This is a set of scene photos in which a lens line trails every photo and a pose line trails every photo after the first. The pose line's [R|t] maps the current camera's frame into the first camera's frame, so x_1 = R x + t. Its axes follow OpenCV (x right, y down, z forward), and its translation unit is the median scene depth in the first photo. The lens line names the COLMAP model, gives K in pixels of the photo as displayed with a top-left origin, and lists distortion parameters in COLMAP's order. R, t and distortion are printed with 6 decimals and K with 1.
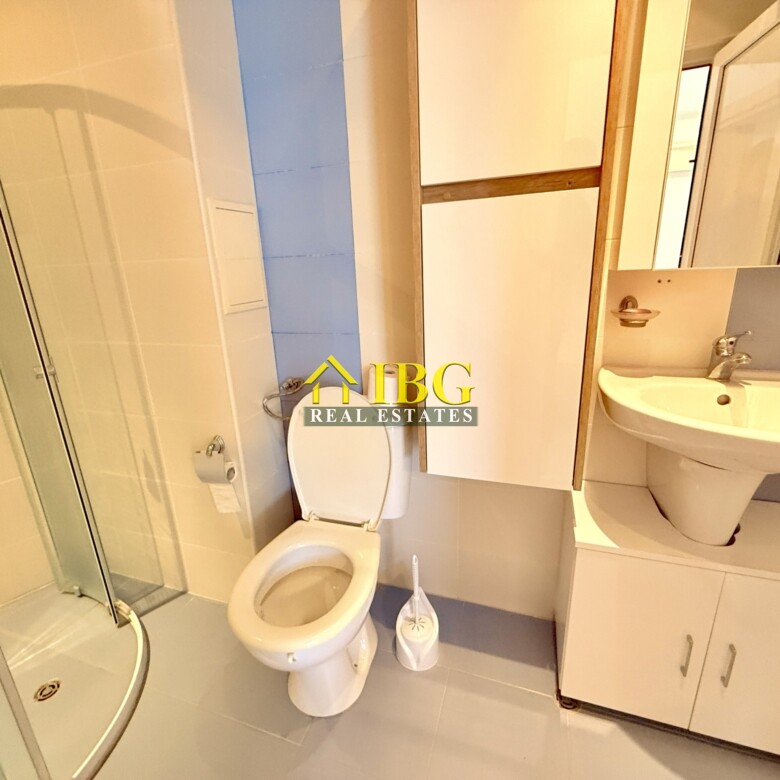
lens RADIAL K [[412.5, 0, 386.2], [0, 412.5, 387.0], [0, 0, 1]] dist [-0.000464, -0.001032]
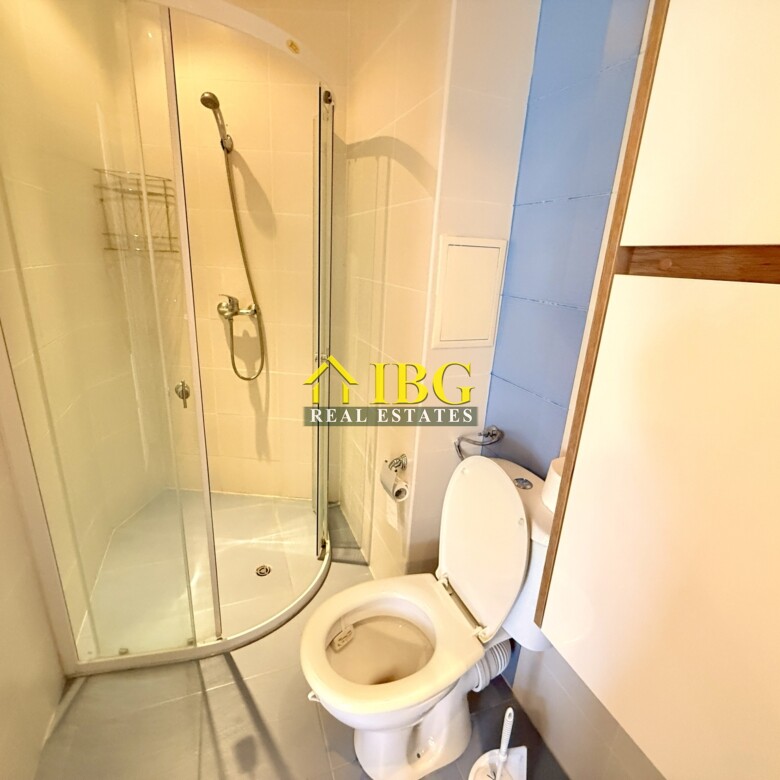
lens RADIAL K [[412.5, 0, 392.7], [0, 412.5, 388.7], [0, 0, 1]] dist [-0.000464, -0.001032]
pose [[0.650027, 0.304703, -0.696147, 0.269177], [-0.296301, 0.945211, 0.137047, -0.186945], [0.699765, 0.117185, 0.704696, 0.229102]]
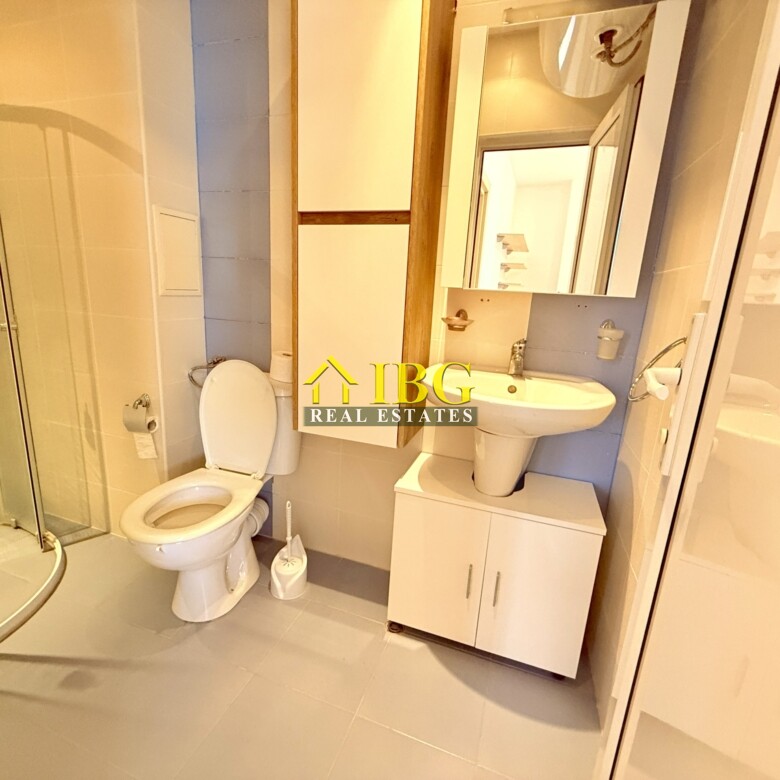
lens RADIAL K [[412.5, 0, 385.8], [0, 412.5, 387.5], [0, 0, 1]] dist [-0.000464, -0.001032]
pose [[0.995299, 0.094993, 0.018893, 0.294859], [-0.093713, 0.993797, -0.059871, 0.111721], [-0.024464, 0.057819, 0.998027, -0.256809]]
